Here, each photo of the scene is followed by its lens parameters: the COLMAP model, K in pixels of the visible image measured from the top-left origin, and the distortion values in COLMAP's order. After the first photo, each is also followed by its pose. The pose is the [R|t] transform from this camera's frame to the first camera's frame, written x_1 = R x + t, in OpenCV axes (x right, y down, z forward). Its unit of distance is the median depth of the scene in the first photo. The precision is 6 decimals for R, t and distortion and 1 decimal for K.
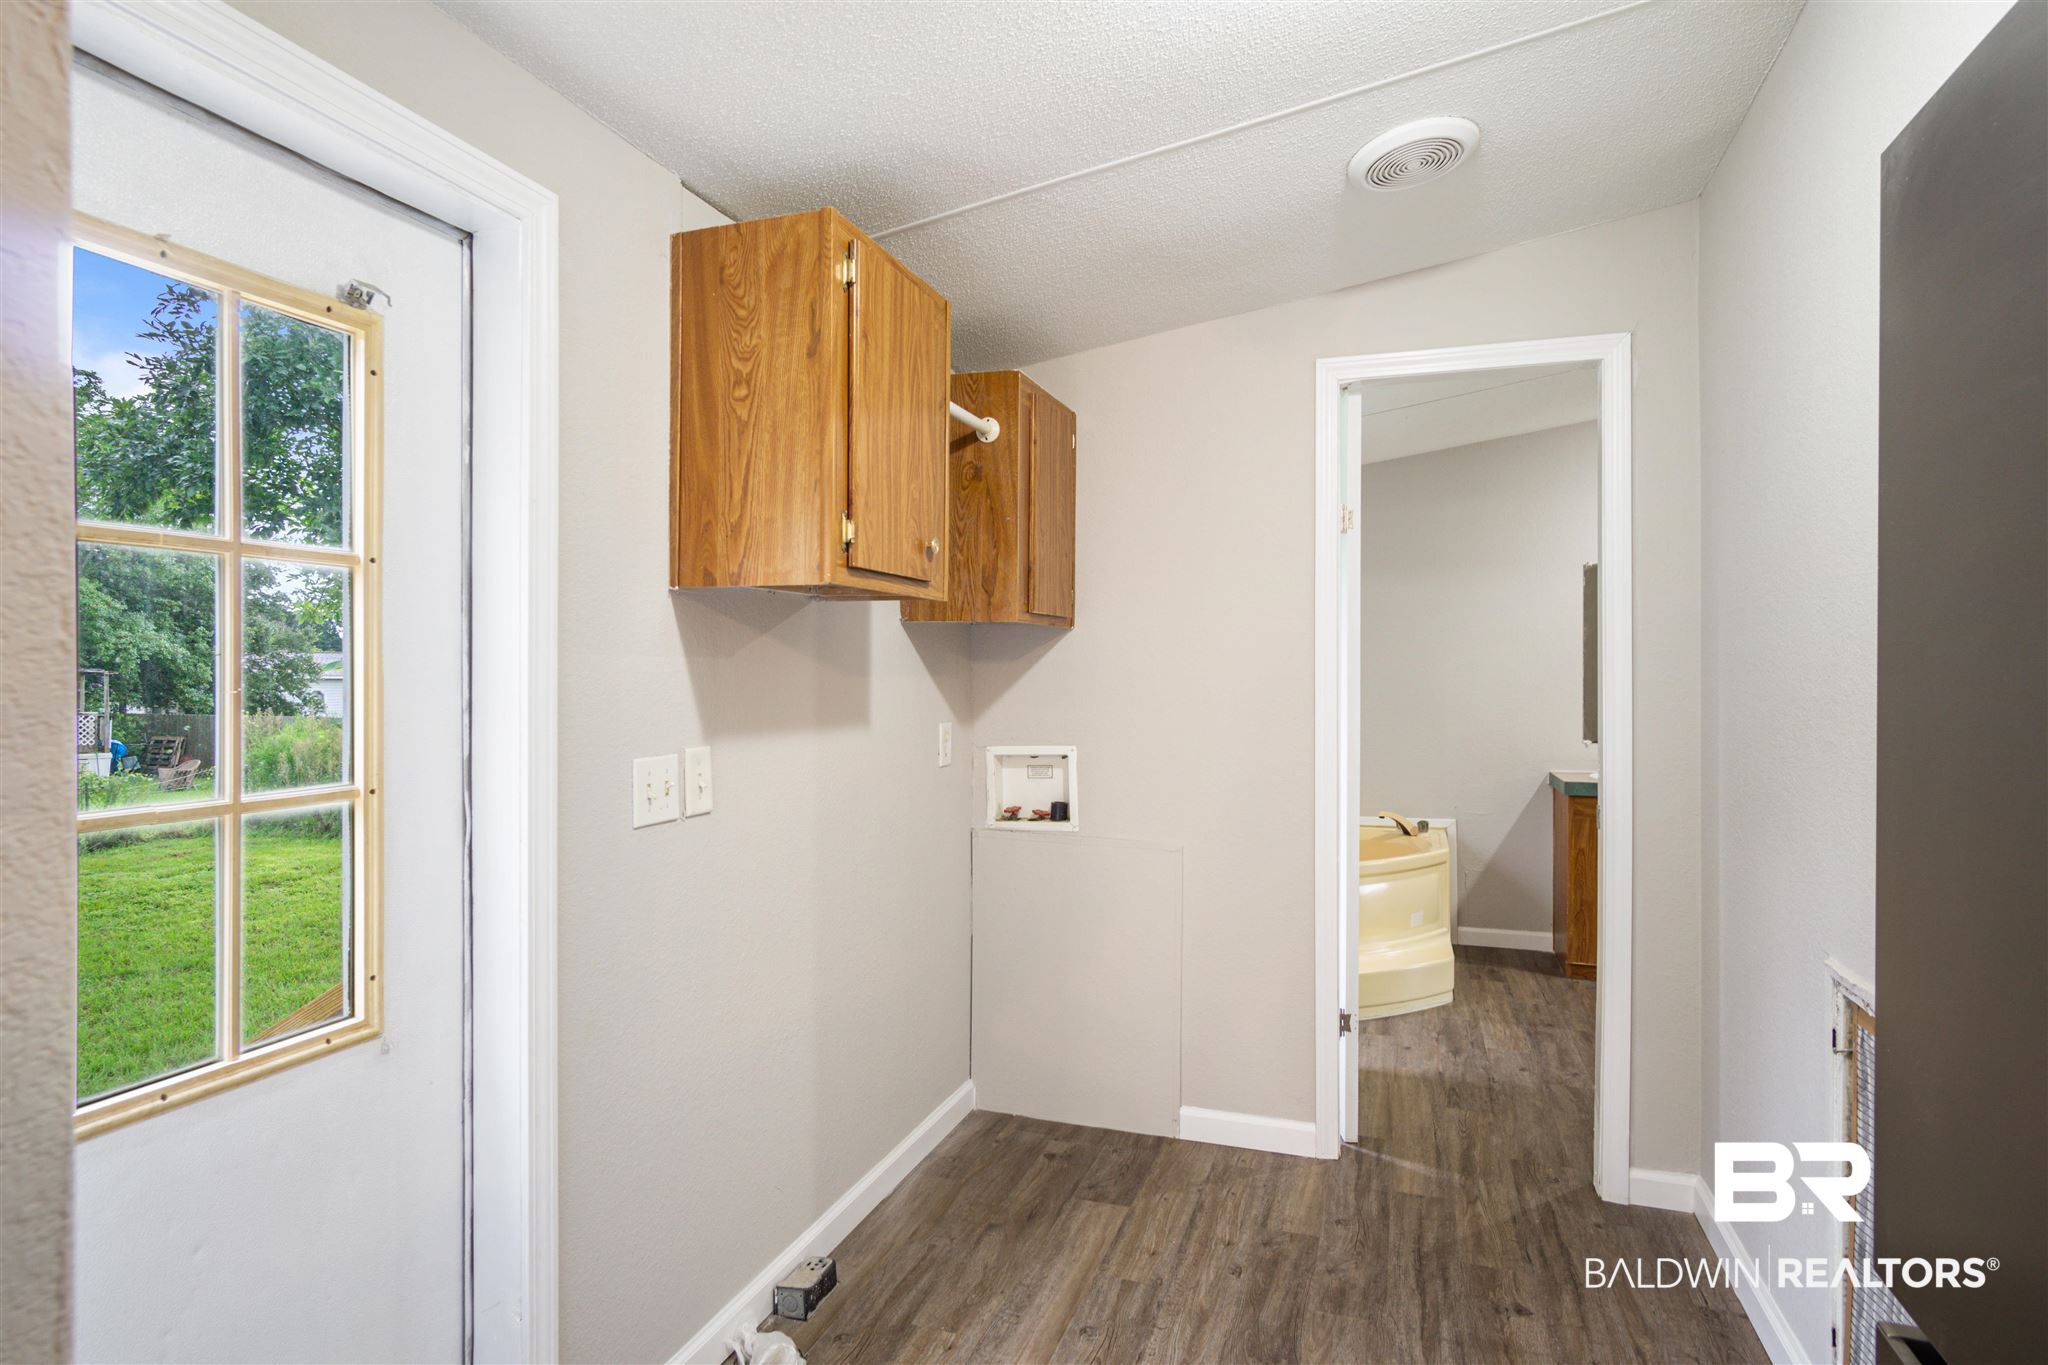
lens RADIAL K [[1111.3, 0, 1017.0], [0, 1111.3, 688.6], [0, 0, 1]] dist [-0.010043, 0.009987]
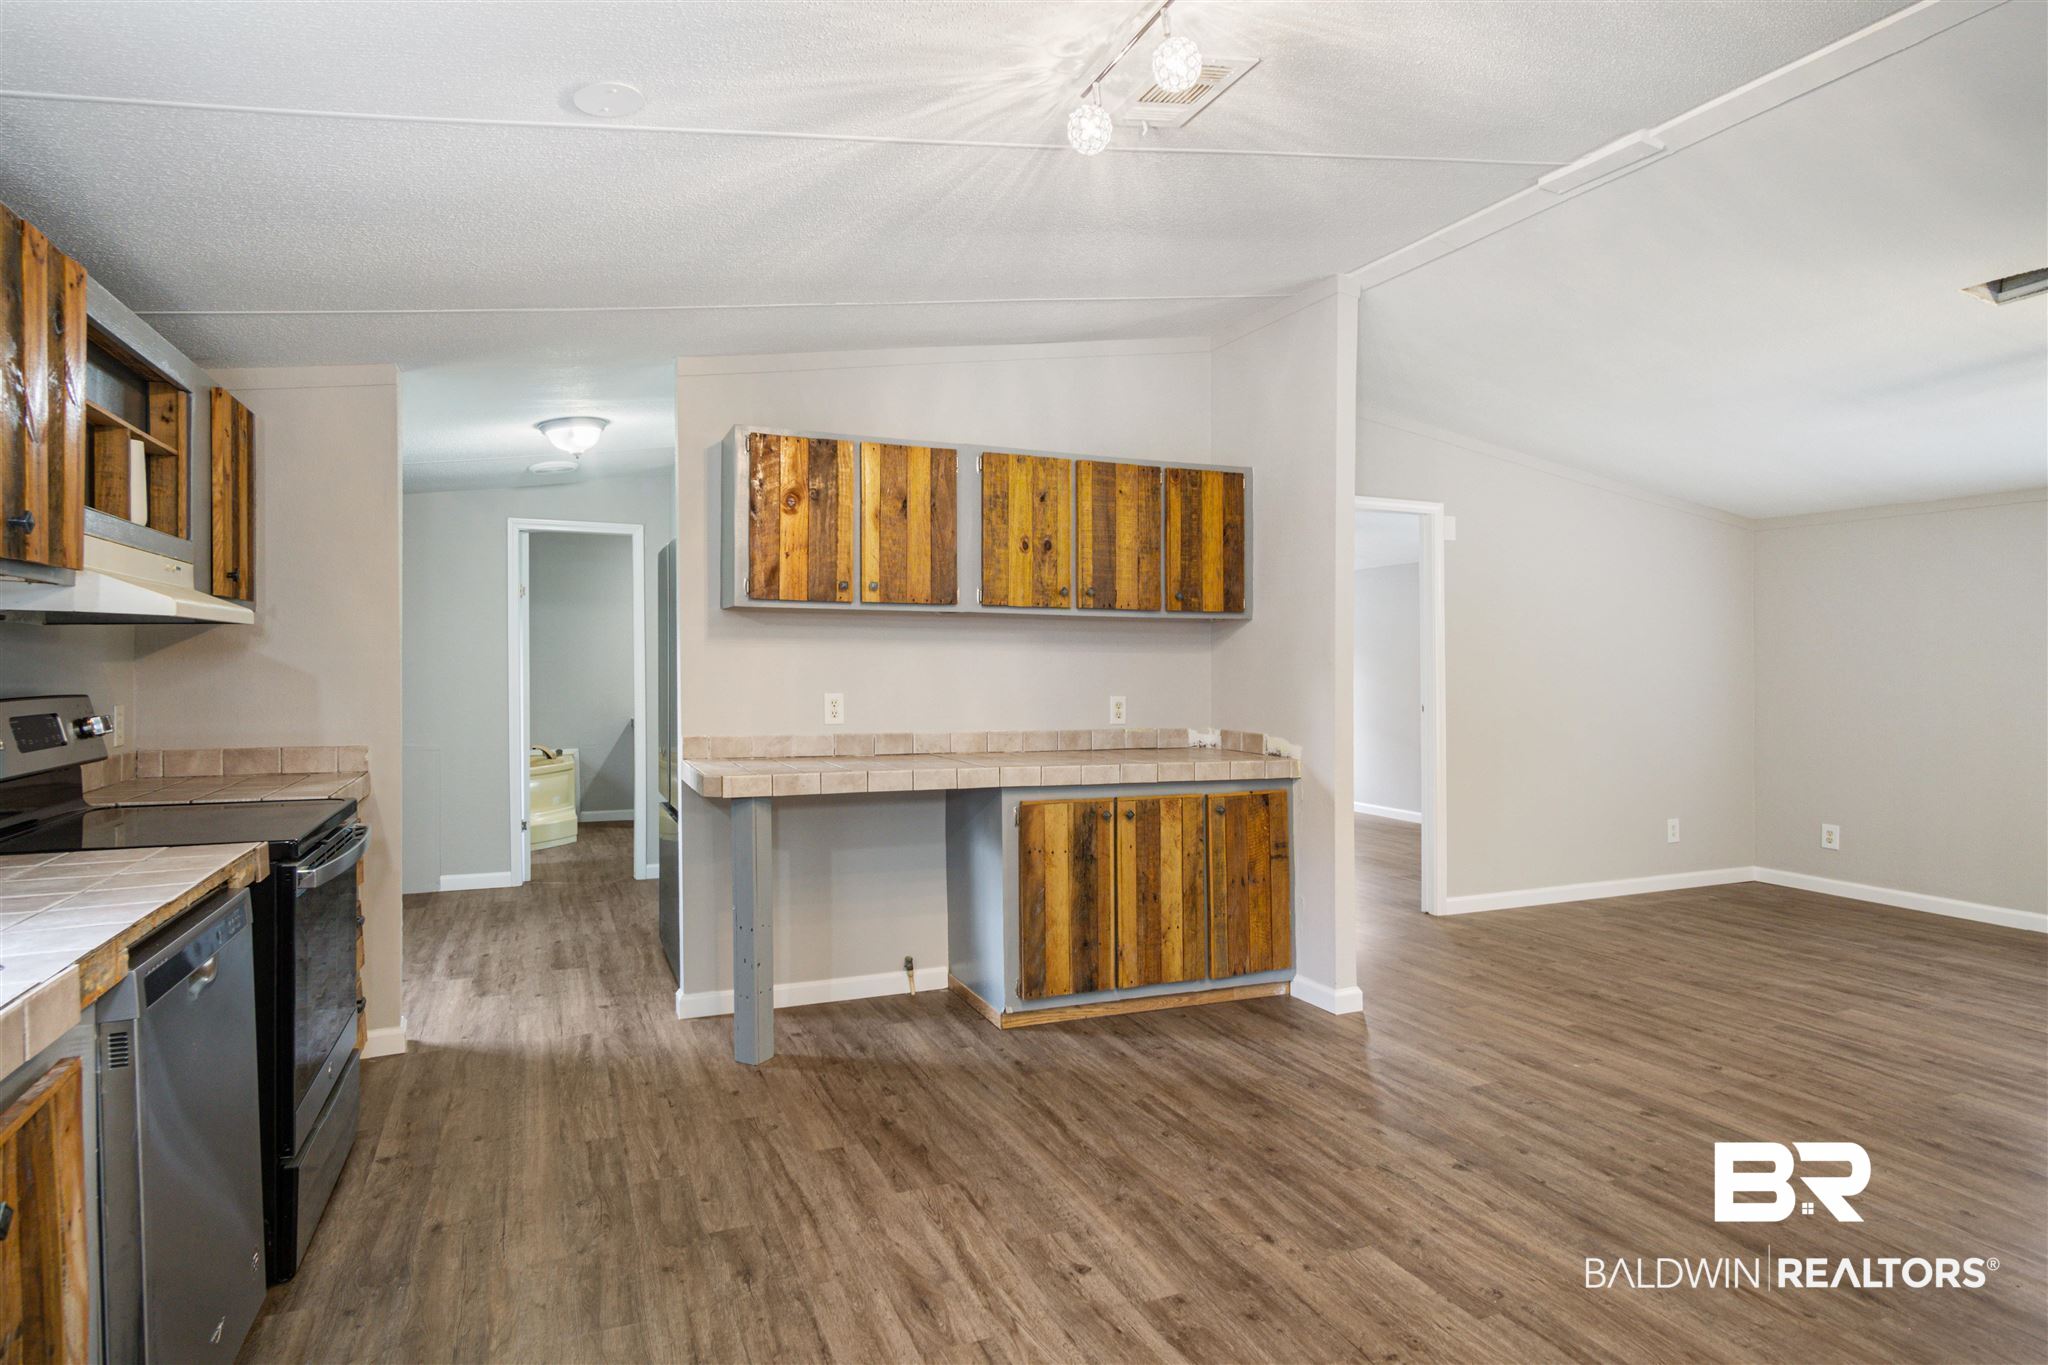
lens RADIAL K [[1110.2, 0, 1009.6], [0, 1110.2, 678.9], [0, 0, 1]] dist [-0.002008, 0.001310]
pose [[0.738436, -0.007646, 0.674280, -0.487029], [0.005308, 0.999971, 0.005526, 0.012264], [-0.674302, -0.000501, 0.738455, -1.299287]]
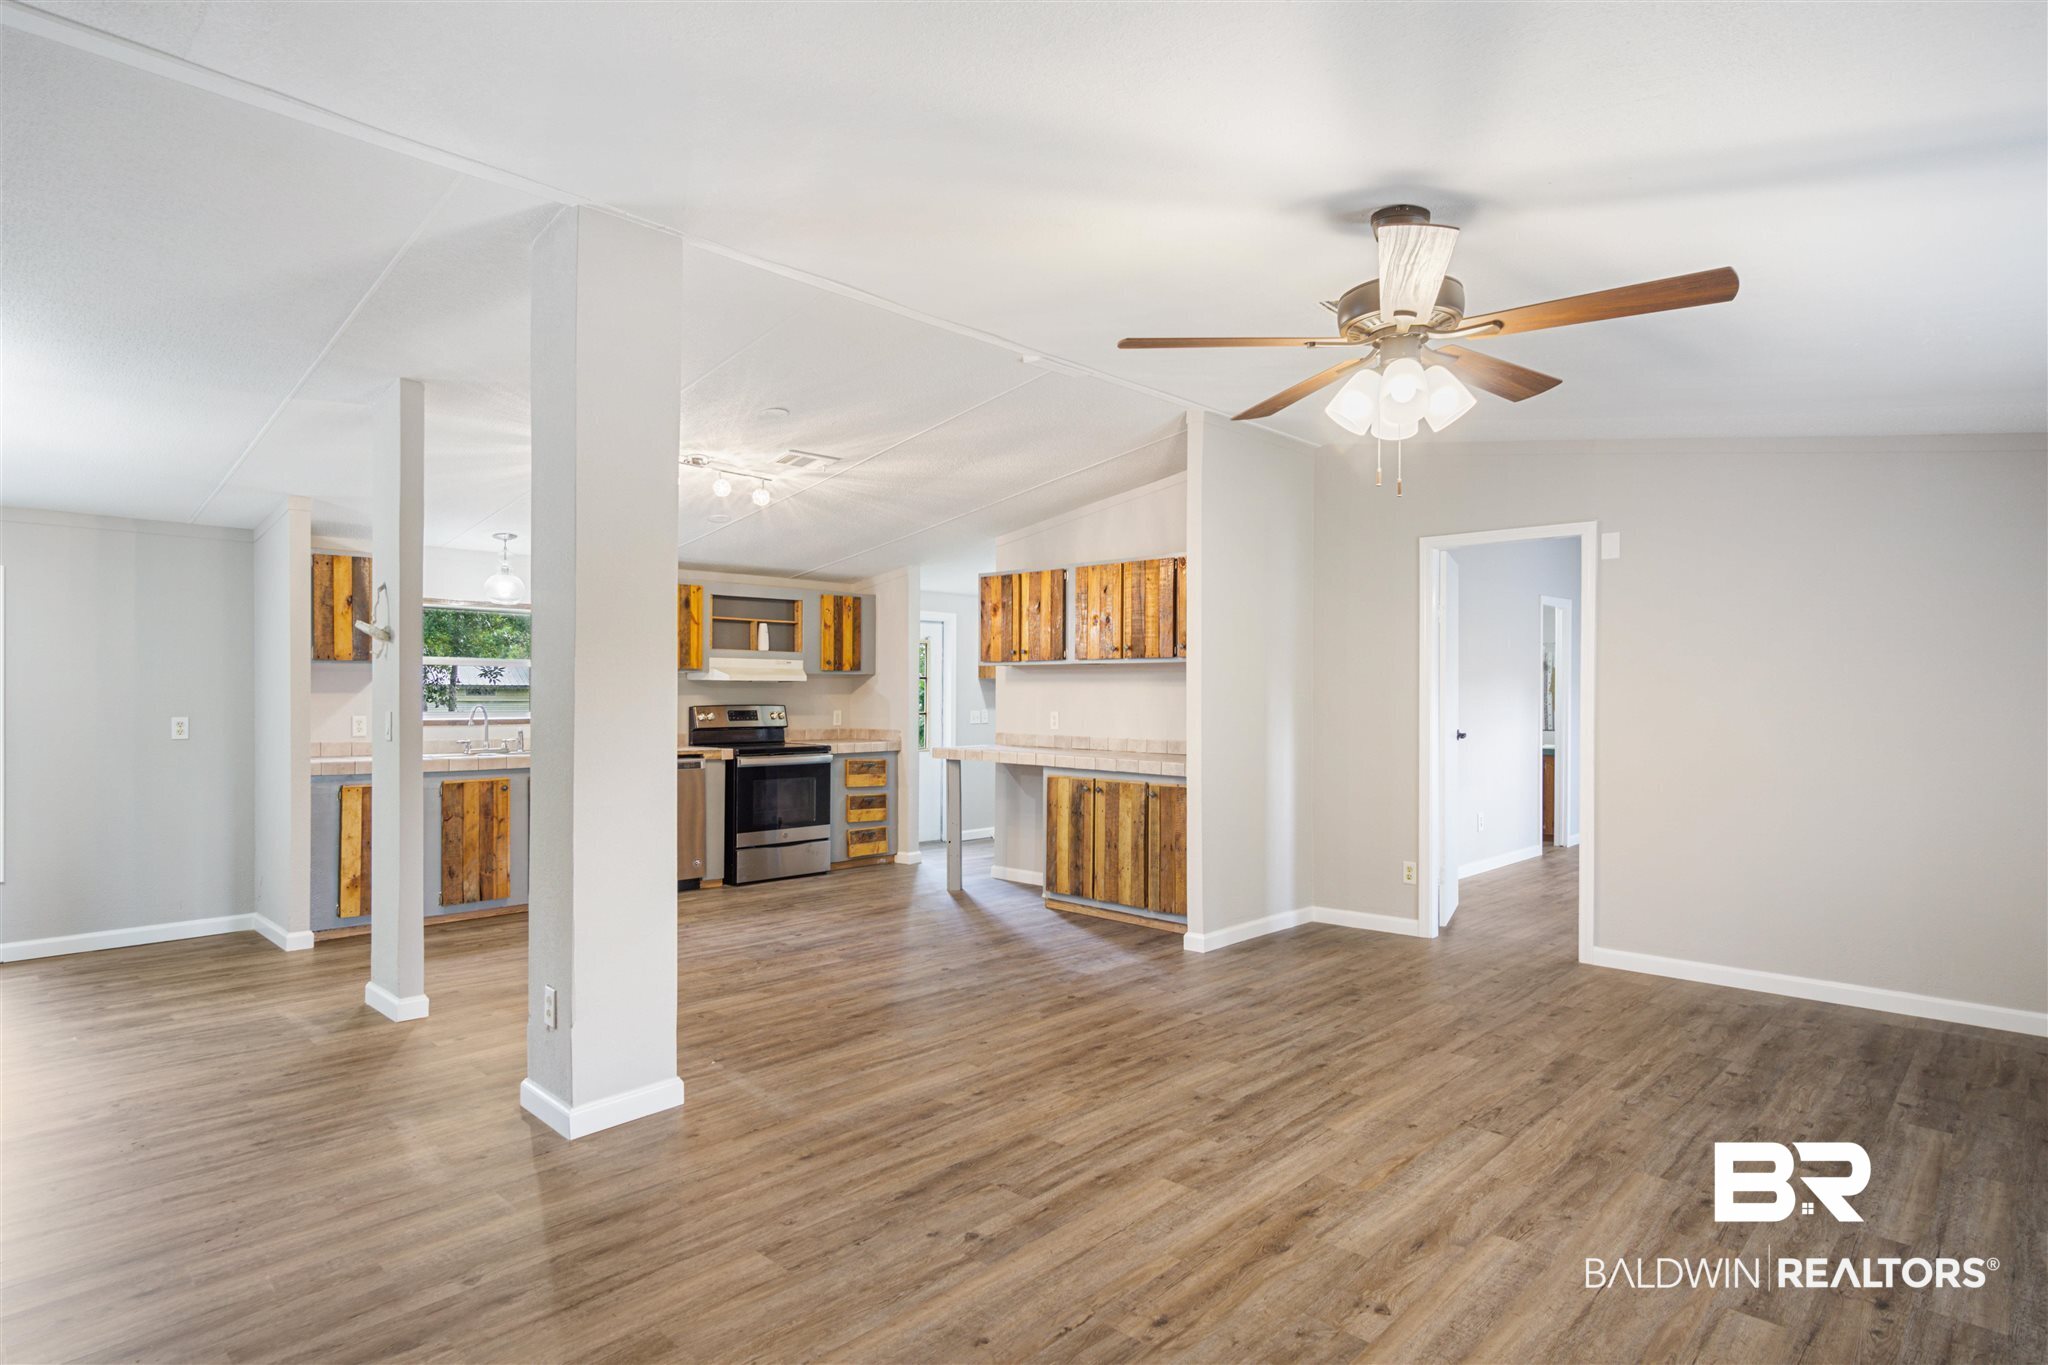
lens RADIAL K [[1085.1, 0, 1012.0], [0, 1085.1, 709.2], [0, 0, 1]] dist [-0.006783, 0.000960]
pose [[0.911863, 0.006474, -0.410444, 1.294668], [-0.006303, 0.999979, 0.001770, 0.028527], [0.410446, 0.000973, 0.911884, -2.405030]]
